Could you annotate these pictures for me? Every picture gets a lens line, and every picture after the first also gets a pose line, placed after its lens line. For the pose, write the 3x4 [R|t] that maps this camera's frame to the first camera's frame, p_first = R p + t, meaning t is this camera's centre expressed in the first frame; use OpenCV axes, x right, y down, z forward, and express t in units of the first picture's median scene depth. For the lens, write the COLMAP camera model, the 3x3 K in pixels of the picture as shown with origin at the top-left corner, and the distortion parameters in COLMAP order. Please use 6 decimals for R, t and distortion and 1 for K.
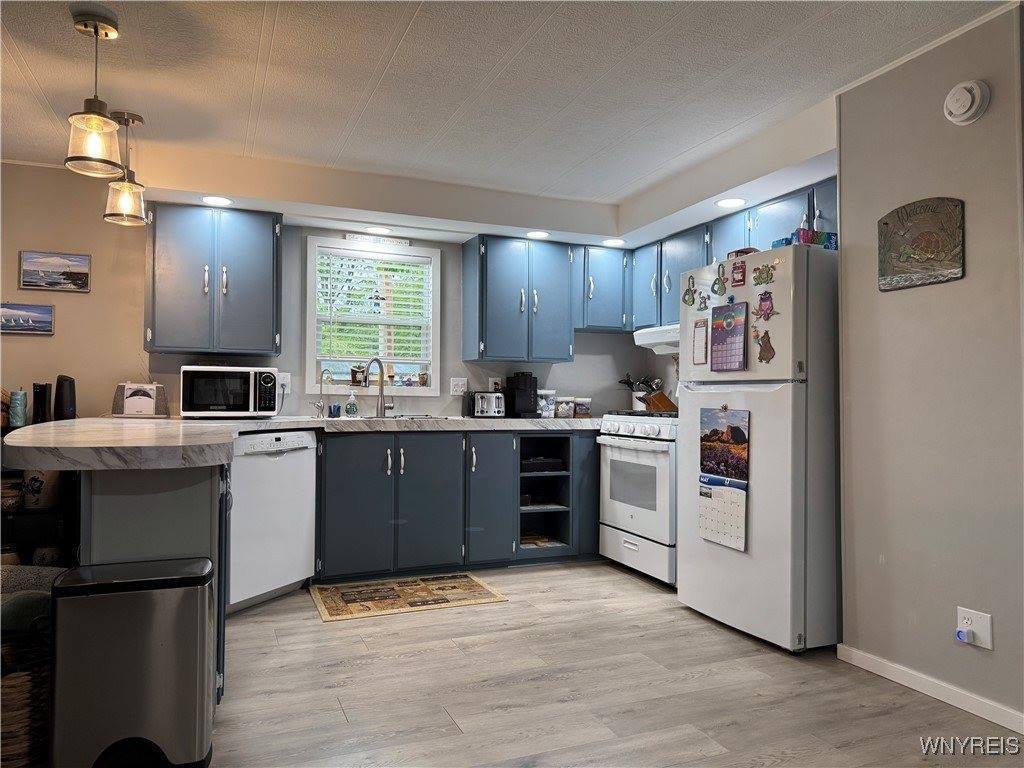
lens RADIAL K [[717.8, 0, 509.3], [0, 717.8, 383.8], [0, 0, 1]] dist [0.073603, -0.089600]
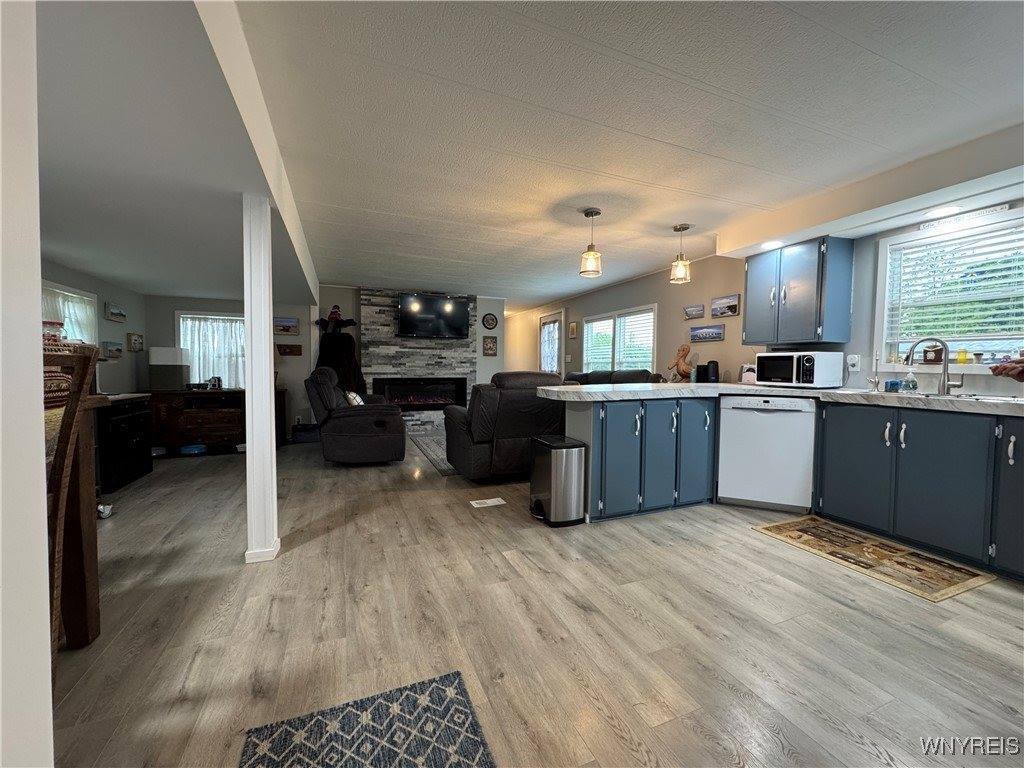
lens RADIAL K [[408.3, 0, 510.7], [0, 408.3, 382.3], [0, 0, 1]] dist [-0.002138, 0.000797]
pose [[-0.002816, 0.032742, -0.999460, 0.467311], [0.006815, 0.999441, 0.032722, 0.006439], [0.999973, -0.006720, -0.003038, 0.447186]]
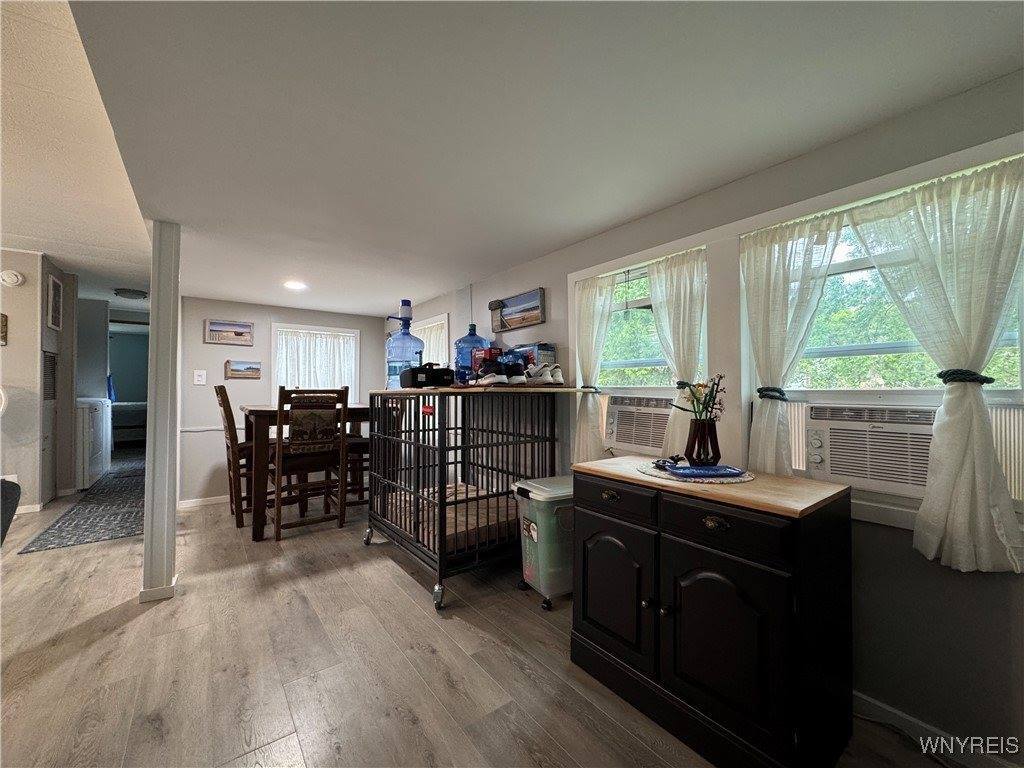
lens RADIAL K [[408.3, 0, 513.4], [0, 408.3, 387.2], [0, 0, 1]] dist [-0.002138, 0.000797]
pose [[-0.256421, 0.005902, 0.966547, -0.756047], [-0.014532, 0.999845, -0.009960, -0.010947], [-0.966456, -0.016600, -0.256295, -0.221896]]
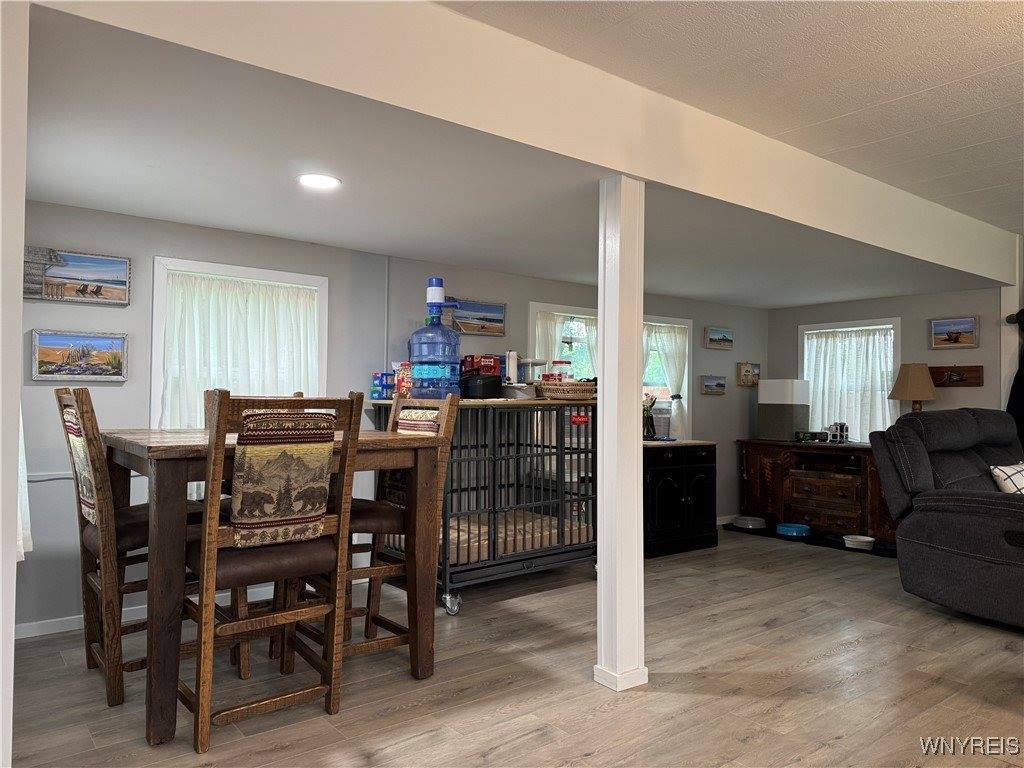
lens RADIAL K [[717.8, 0, 509.0], [0, 717.8, 386.5], [0, 0, 1]] dist [0.073603, -0.089600]
pose [[-0.963395, -0.015126, -0.267657, 0.198690], [-0.007024, 0.999488, -0.031202, 0.001655], [0.267992, -0.028179, -0.963009, 0.758794]]
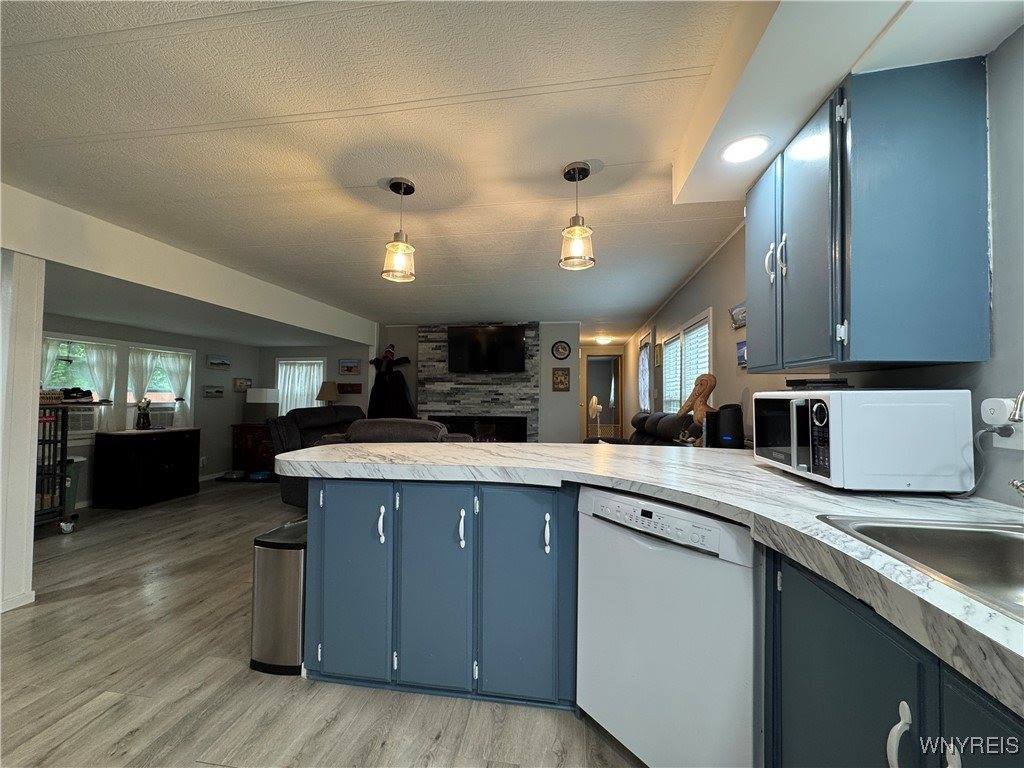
lens RADIAL K [[408.3, 0, 510.7], [0, 408.3, 383.9], [0, 0, 1]] dist [-0.002138, 0.000797]
pose [[-0.516198, -0.034332, -0.855781, 0.031831], [0.003885, 0.999092, -0.042425, -0.016393], [0.856460, -0.025224, -0.515596, 0.997891]]
